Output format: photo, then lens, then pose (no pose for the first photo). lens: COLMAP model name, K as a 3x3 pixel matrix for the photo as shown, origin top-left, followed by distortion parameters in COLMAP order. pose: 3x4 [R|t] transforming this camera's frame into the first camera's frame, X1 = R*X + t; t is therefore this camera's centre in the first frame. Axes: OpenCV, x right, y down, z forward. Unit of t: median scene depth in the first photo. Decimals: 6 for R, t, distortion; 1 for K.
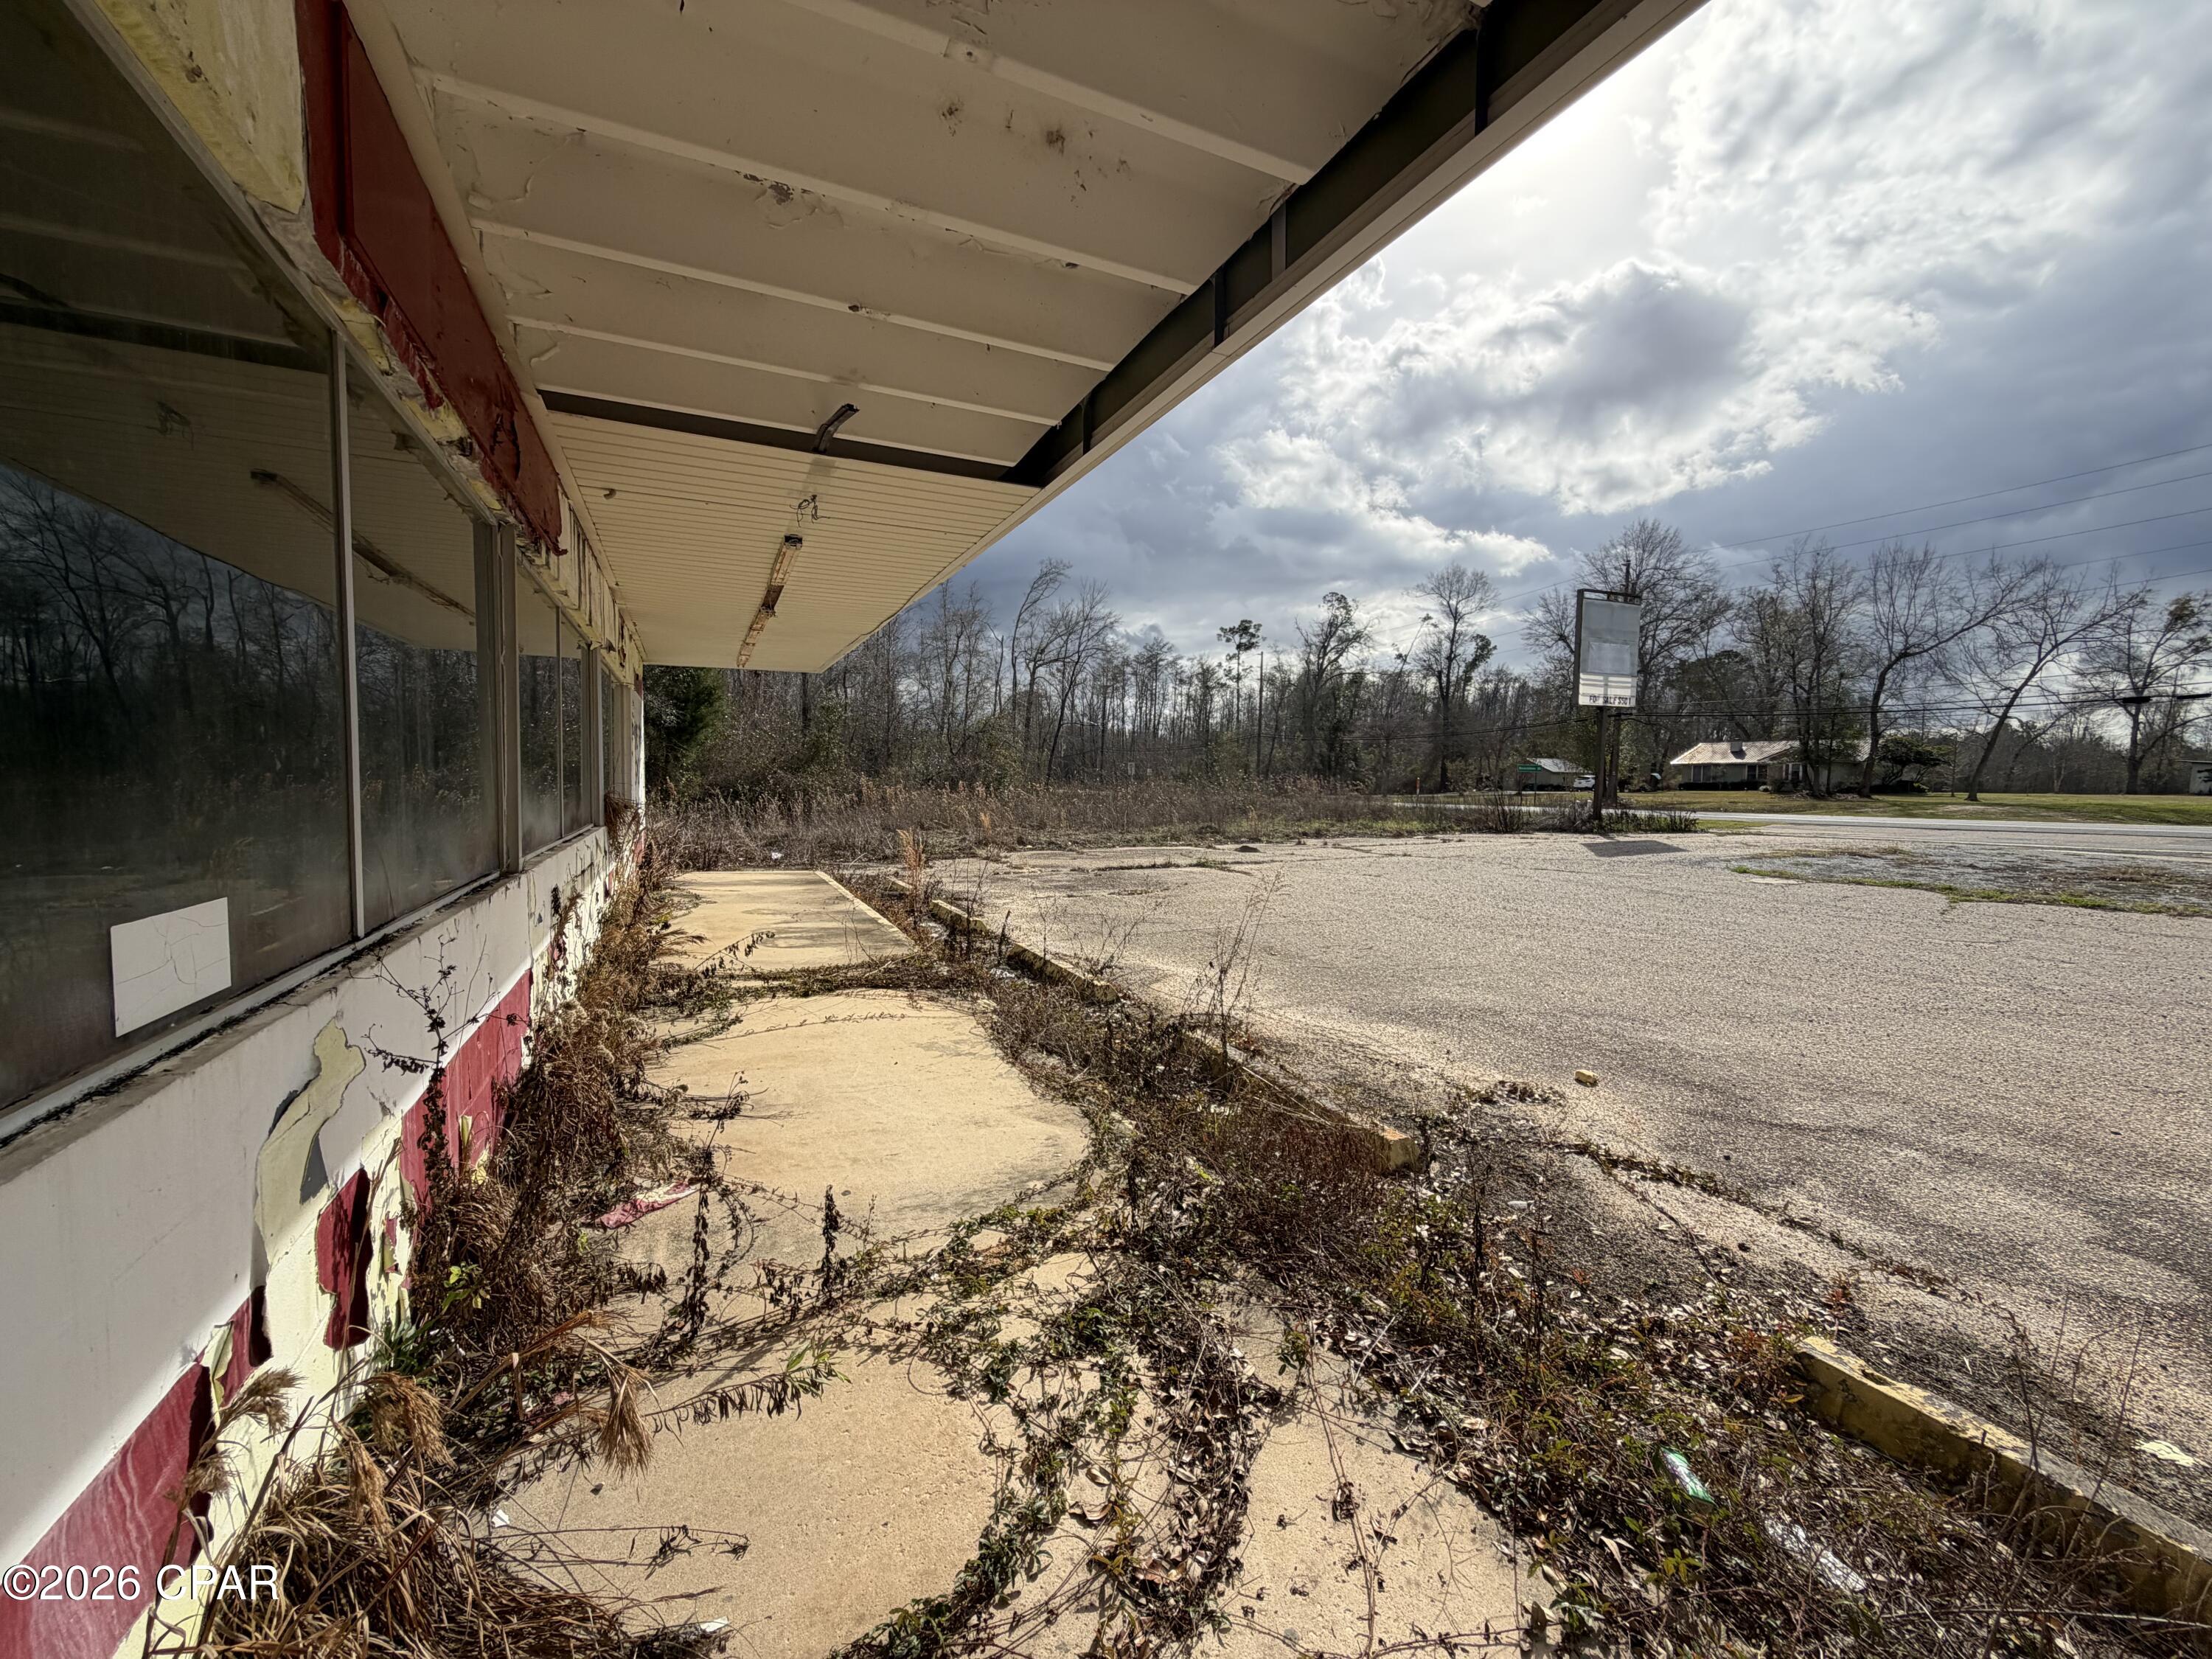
lens RADIAL K [[881.5, 0, 1108.9], [0, 881.5, 832.5], [0, 0, 1]] dist [0.000647, -0.000306]
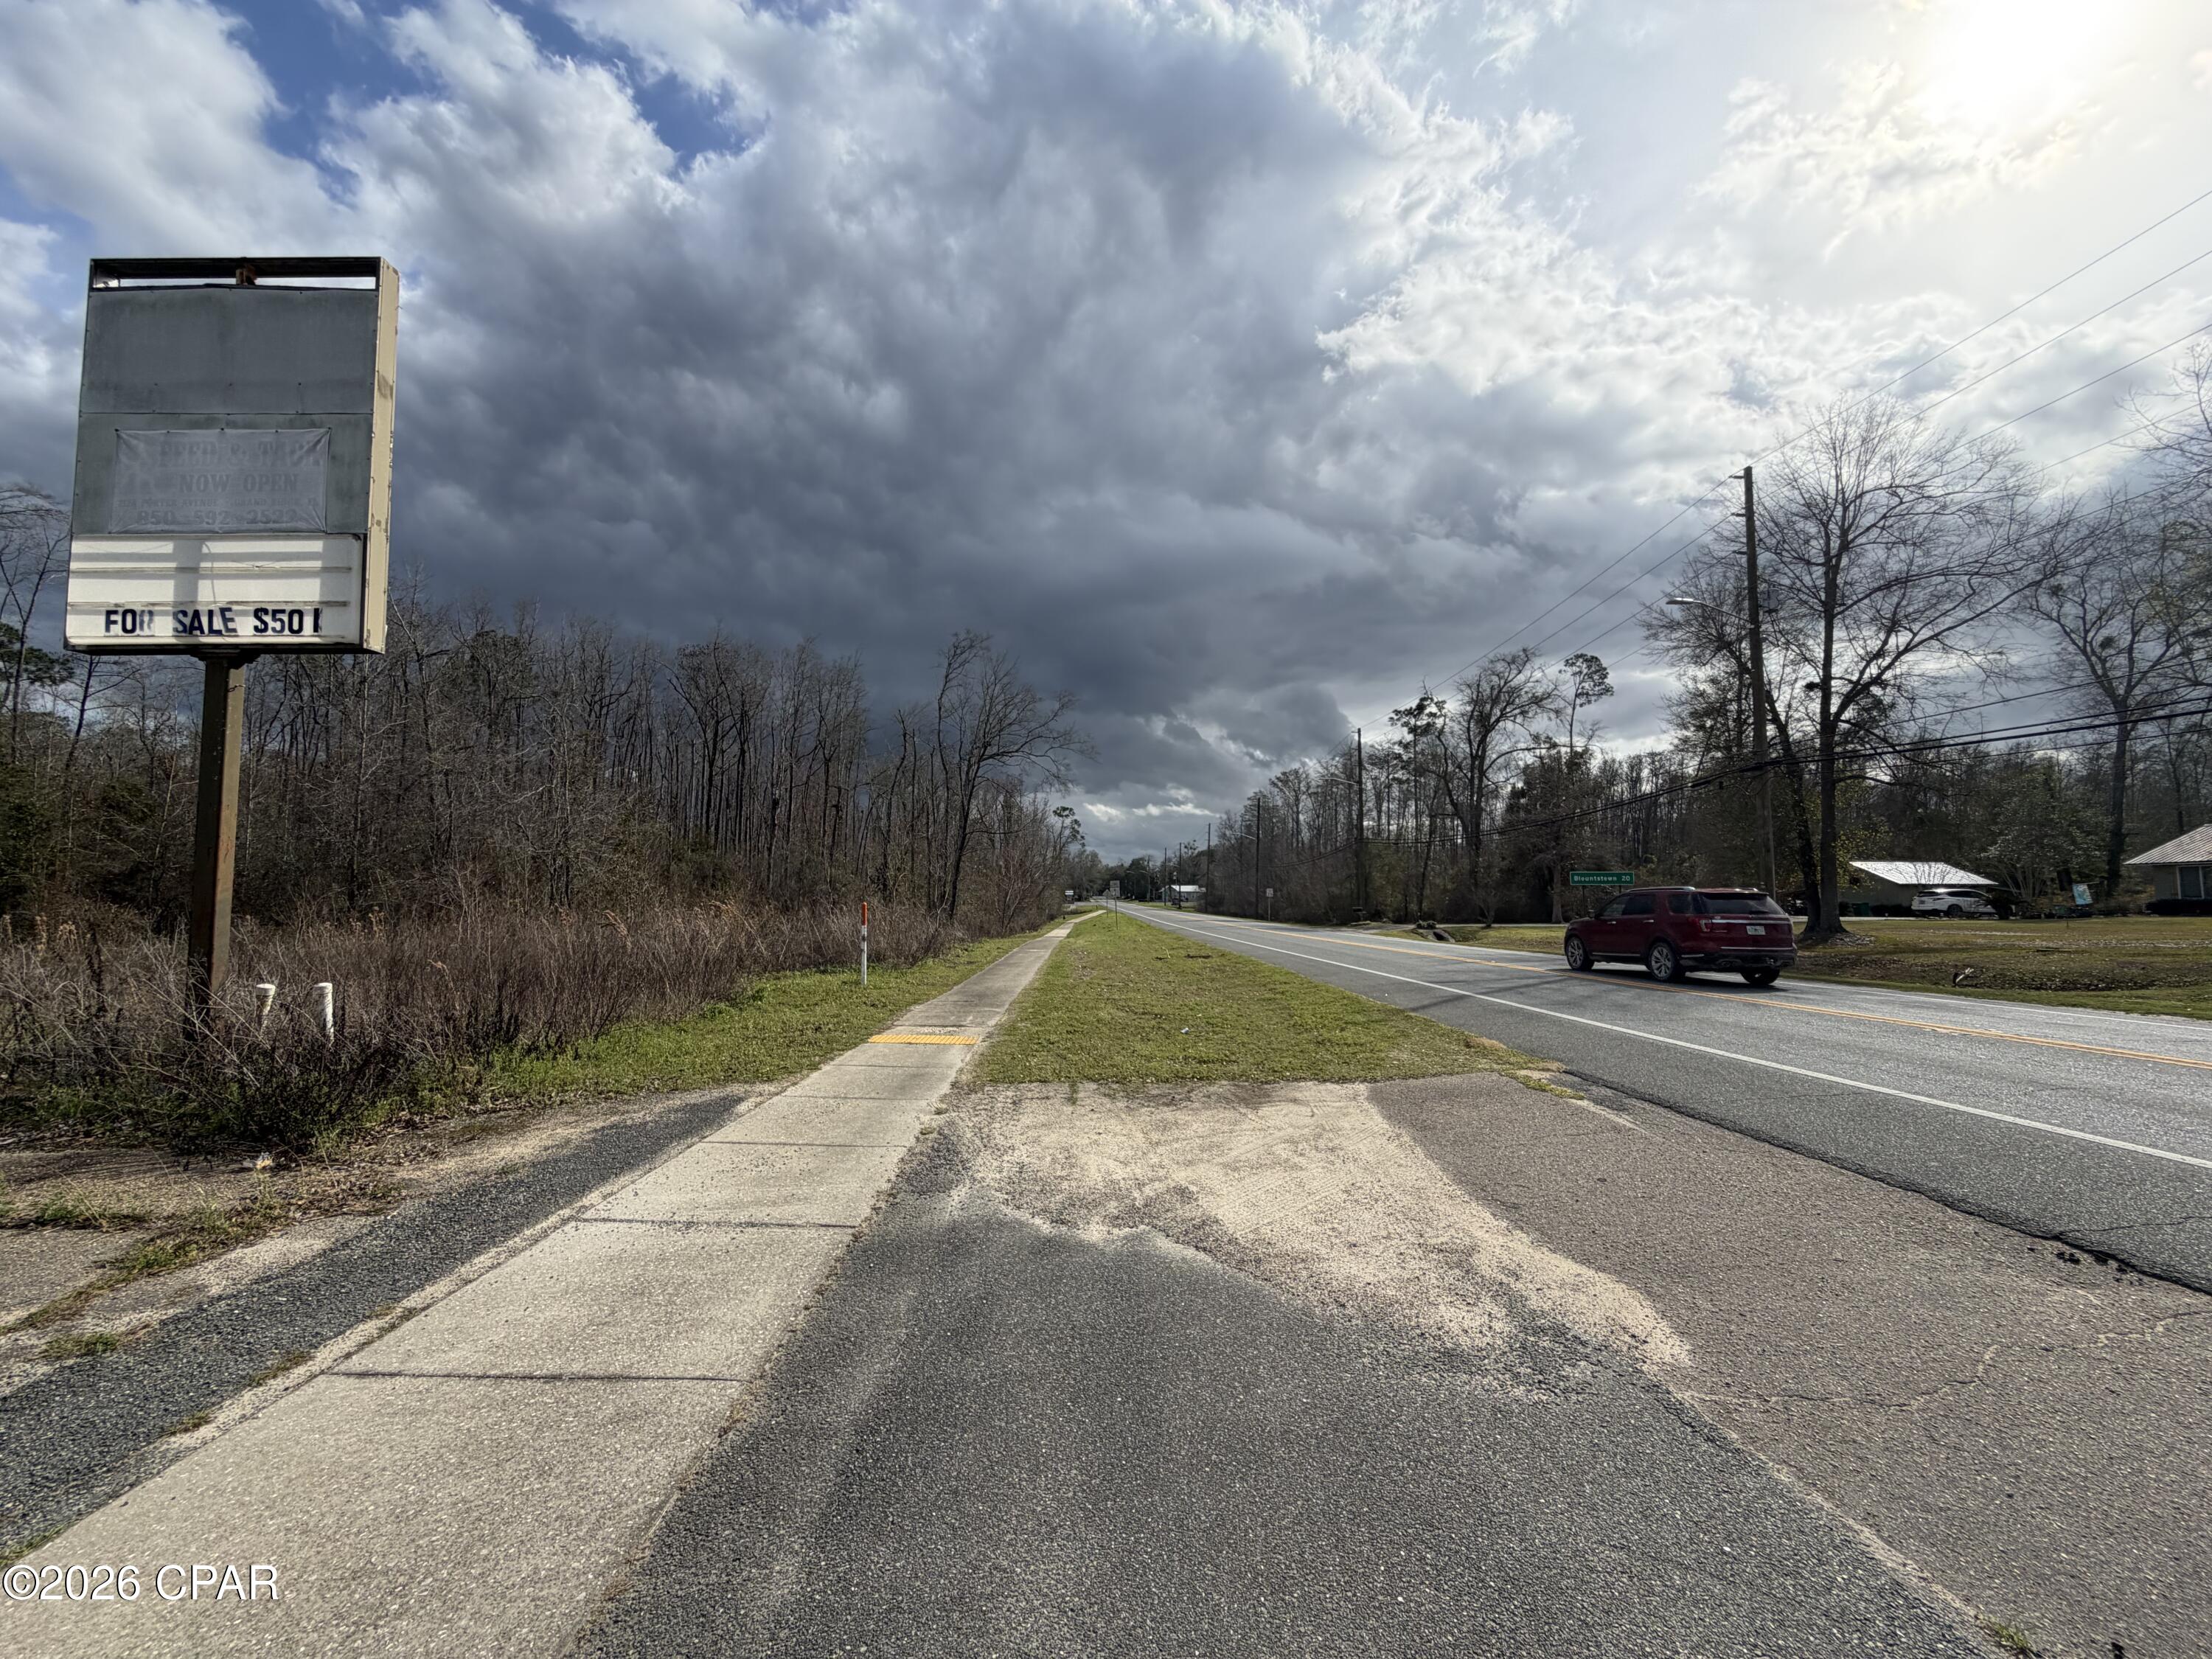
lens RADIAL K [[881.5, 0, 1102.1], [0, 881.5, 838.8], [0, 0, 1]] dist [0.000647, -0.000306]
pose [[0.912518, -0.038627, -0.407209, 0.539897], [-0.015872, 0.991438, -0.129613, -0.027870], [0.408729, 0.124738, 0.904092, 0.498929]]
